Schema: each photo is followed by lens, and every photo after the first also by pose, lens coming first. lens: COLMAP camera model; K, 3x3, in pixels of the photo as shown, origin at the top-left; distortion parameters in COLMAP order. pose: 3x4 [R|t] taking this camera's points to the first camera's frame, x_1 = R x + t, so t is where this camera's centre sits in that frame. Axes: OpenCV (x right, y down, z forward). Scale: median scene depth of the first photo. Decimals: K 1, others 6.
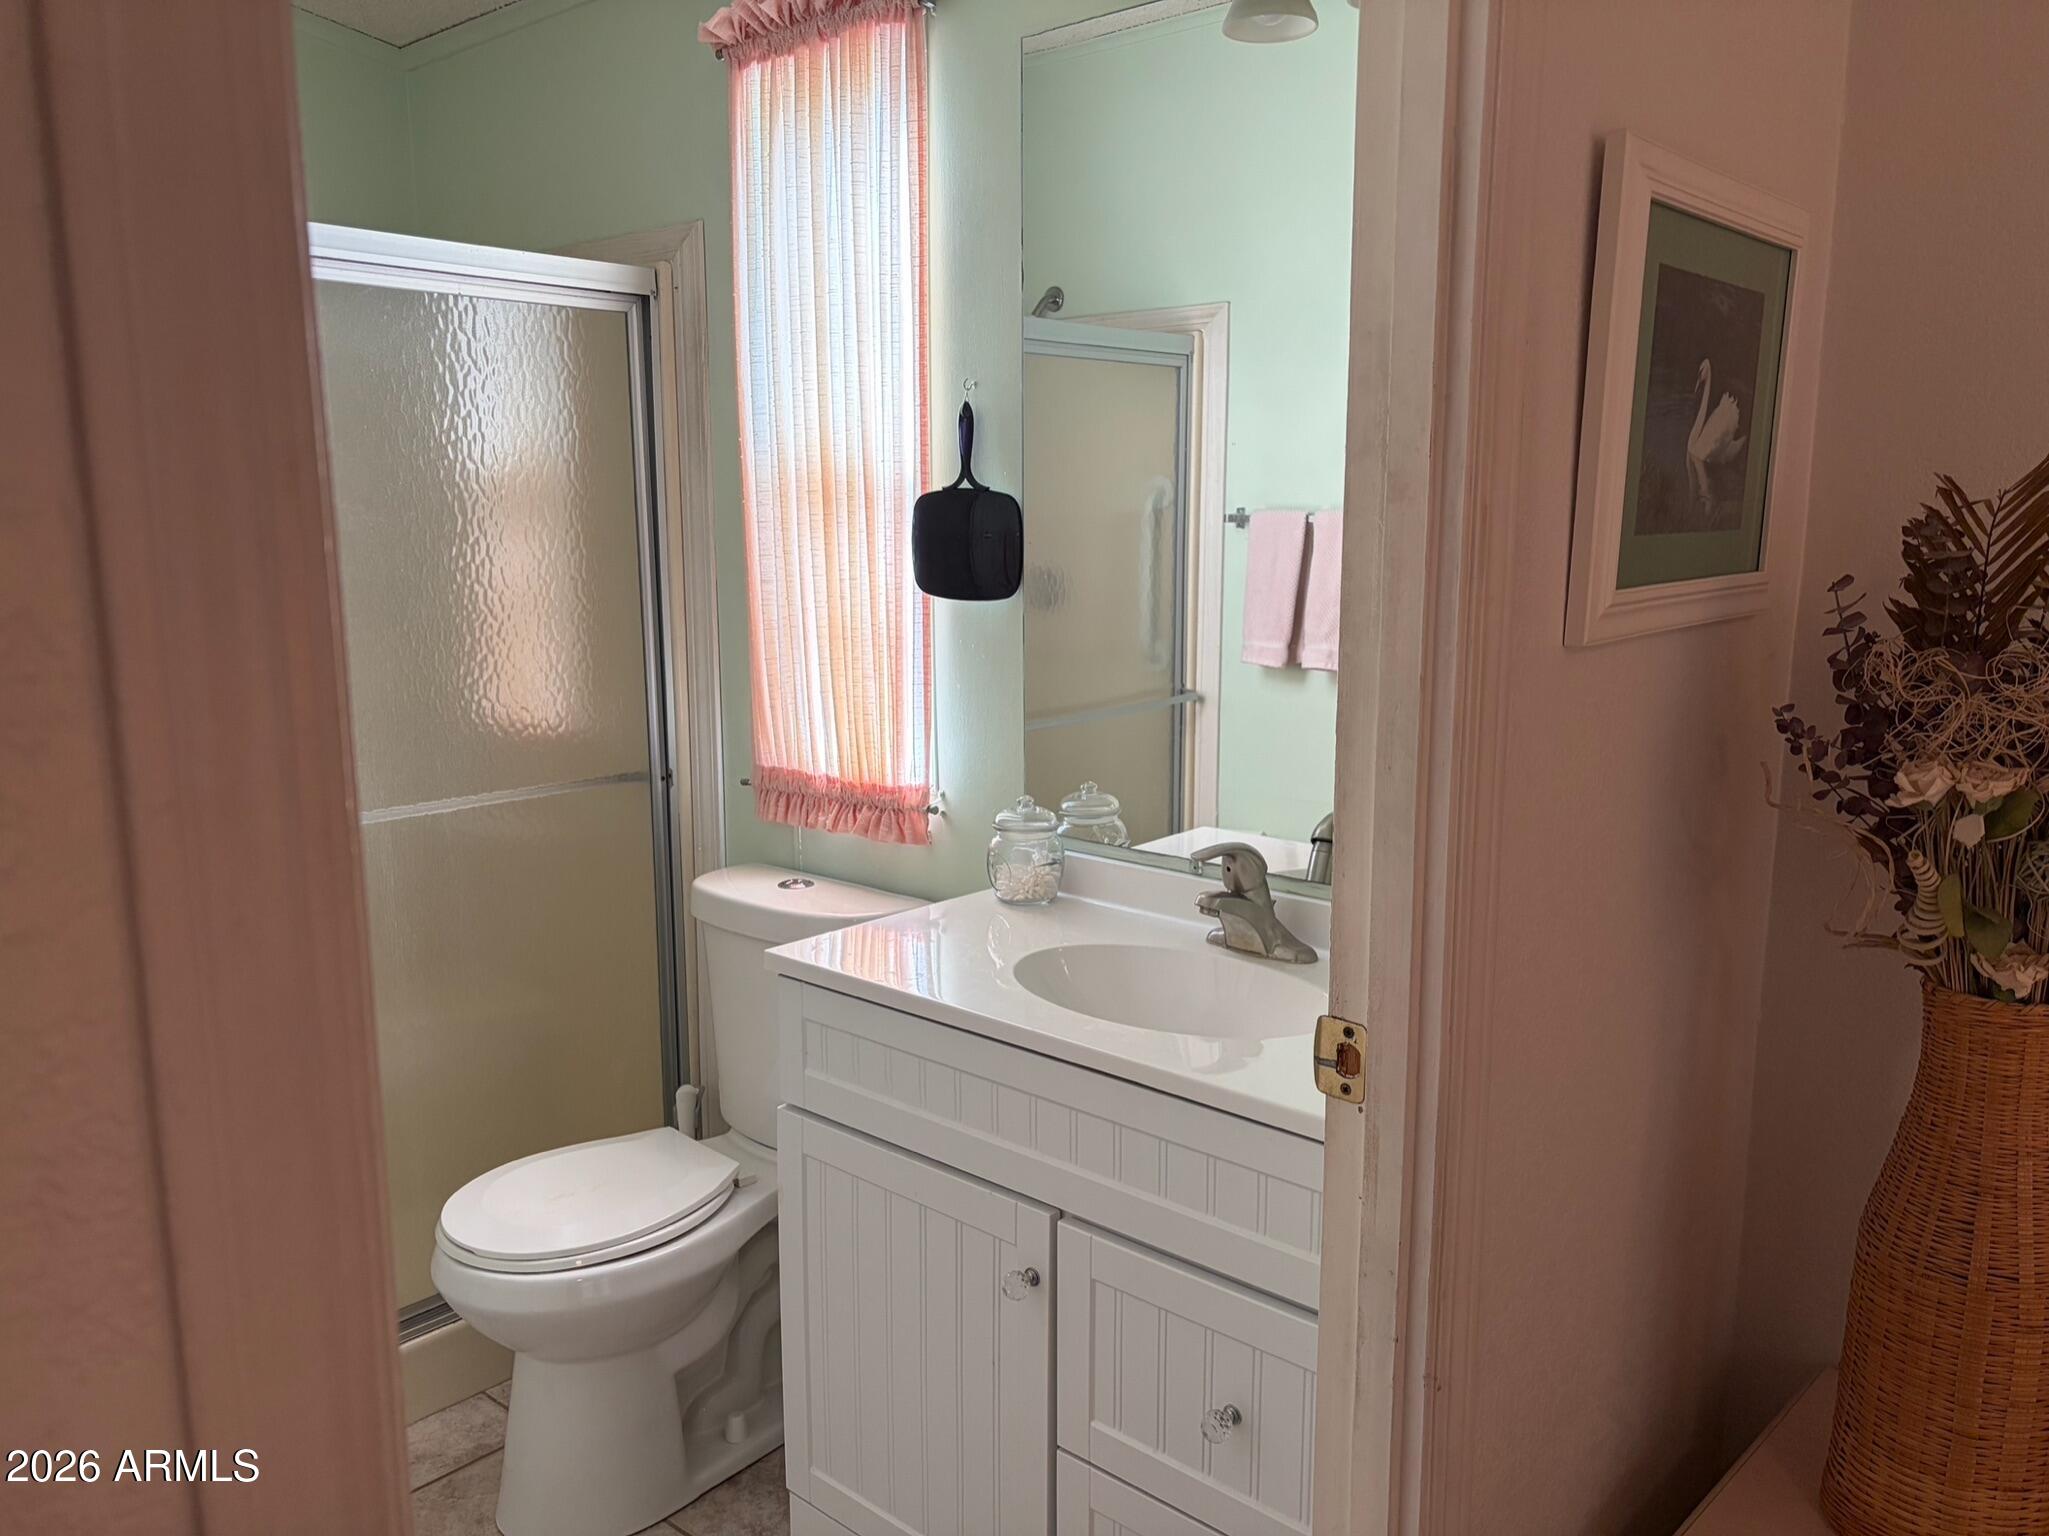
lens RADIAL K [[1573.5, 0, 1038.9], [0, 1573.5, 795.1], [0, 0, 1]] dist [0.053511, -0.068778]
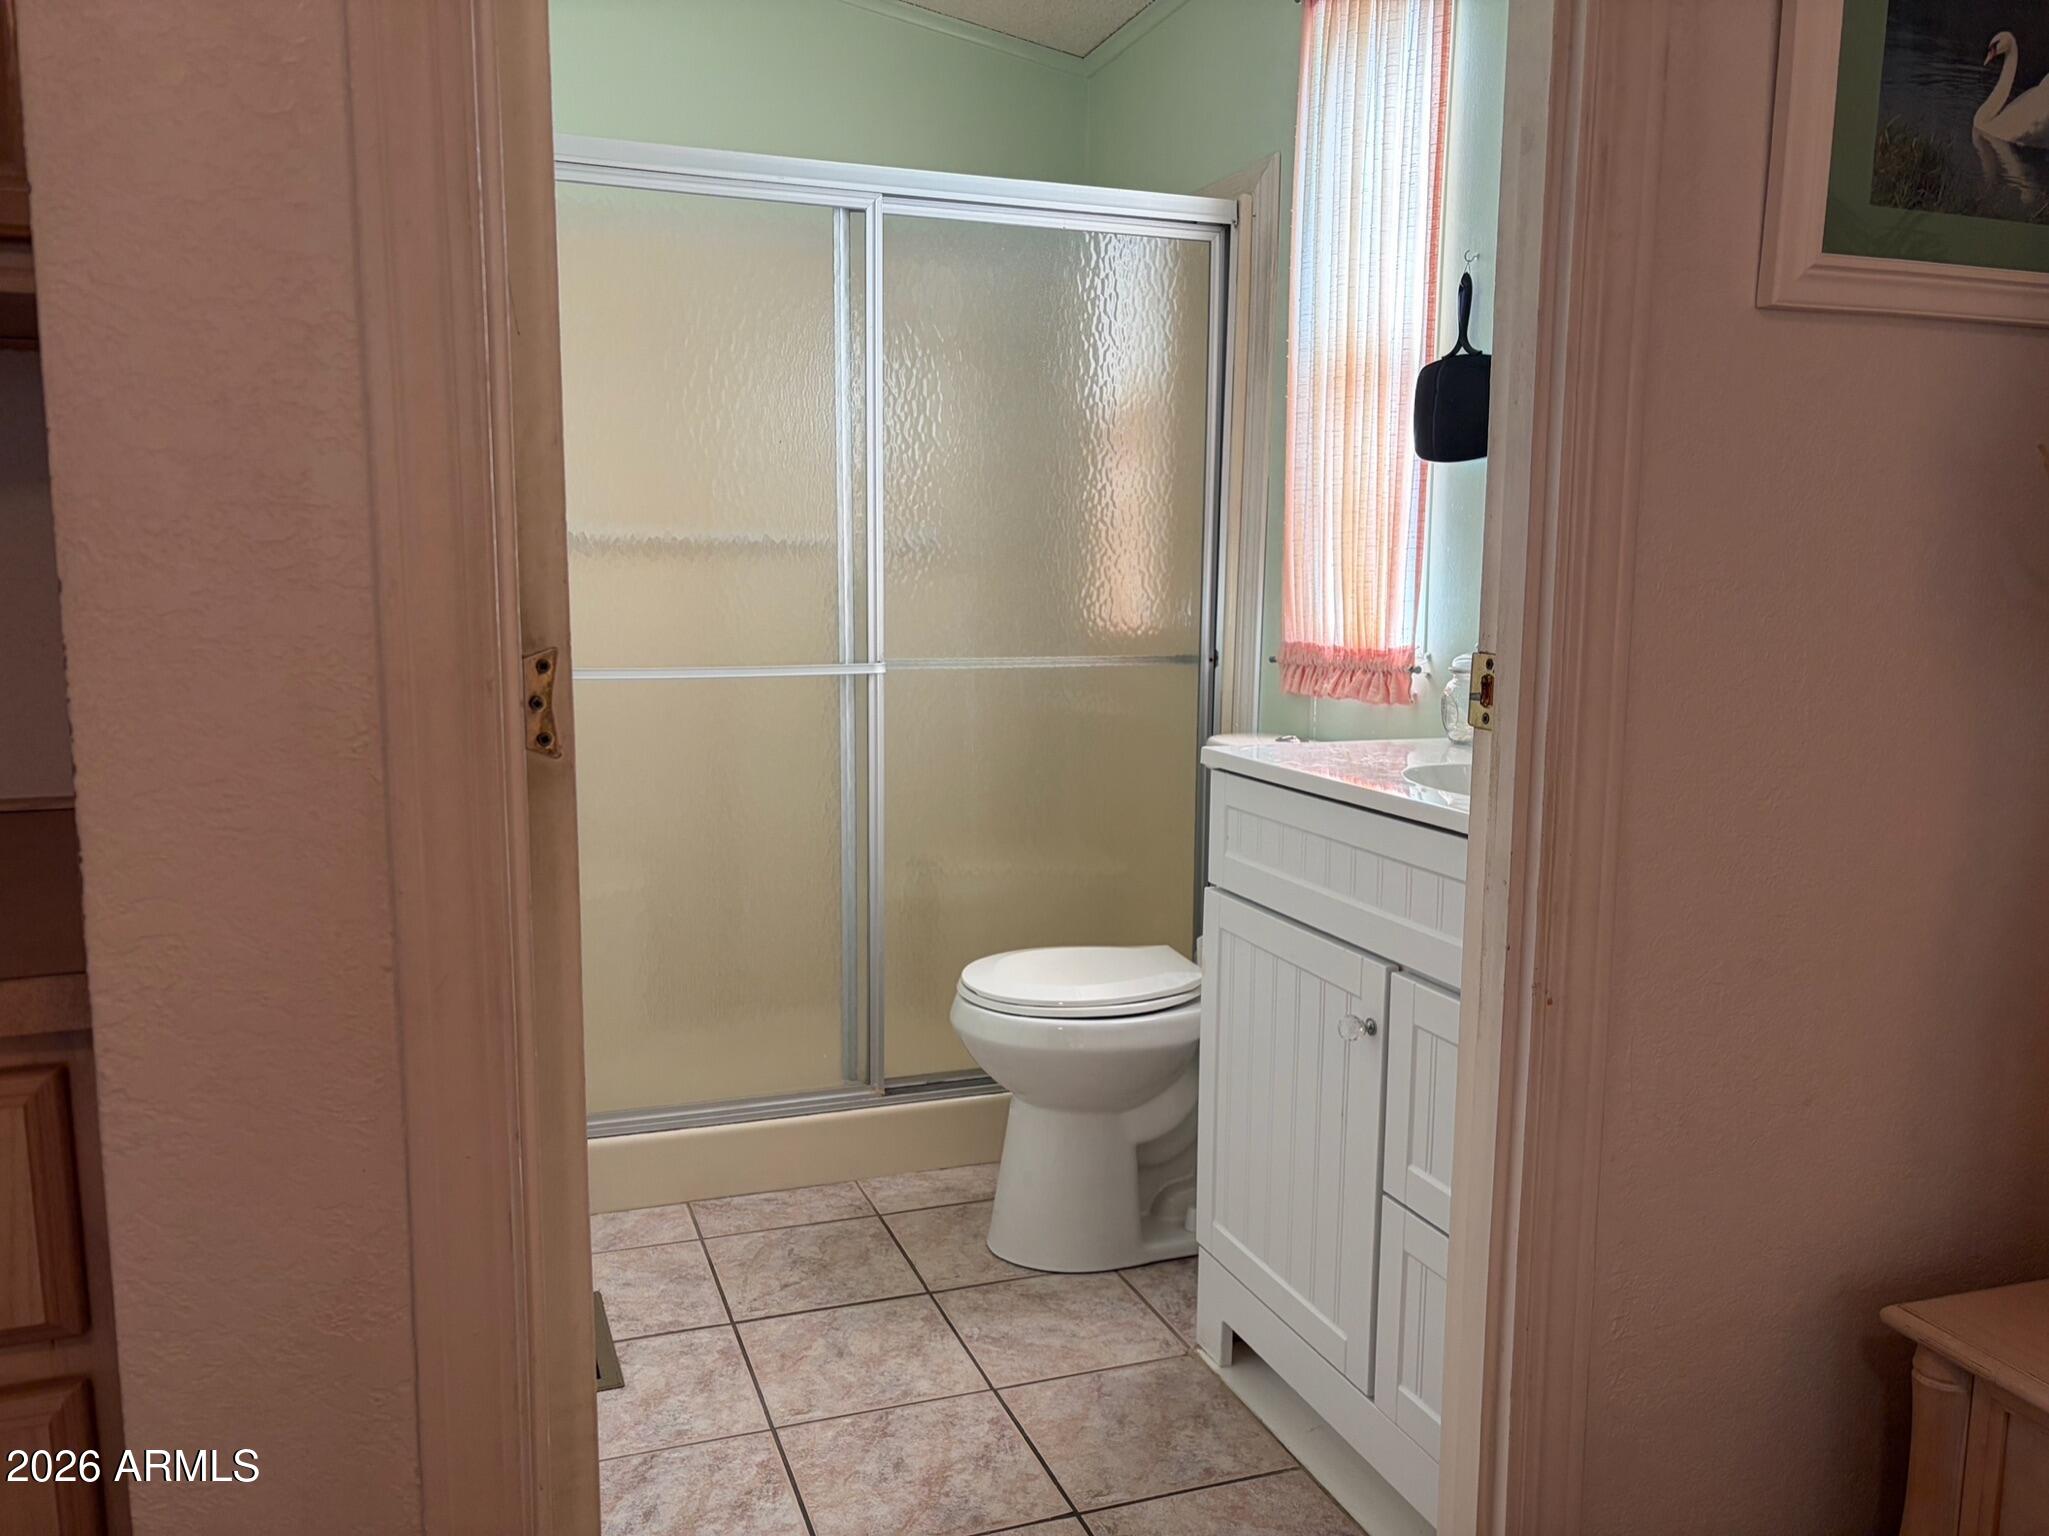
lens RADIAL K [[1571.2, 0, 1008.3], [0, 1571.2, 789.2], [0, 0, 1]] dist [0.052229, -0.050421]
pose [[0.878088, 0.076227, -0.472388, 0.196824], [-0.095214, 0.995322, -0.016375, 0.131719], [0.468930, 0.059357, 0.881239, -0.053814]]
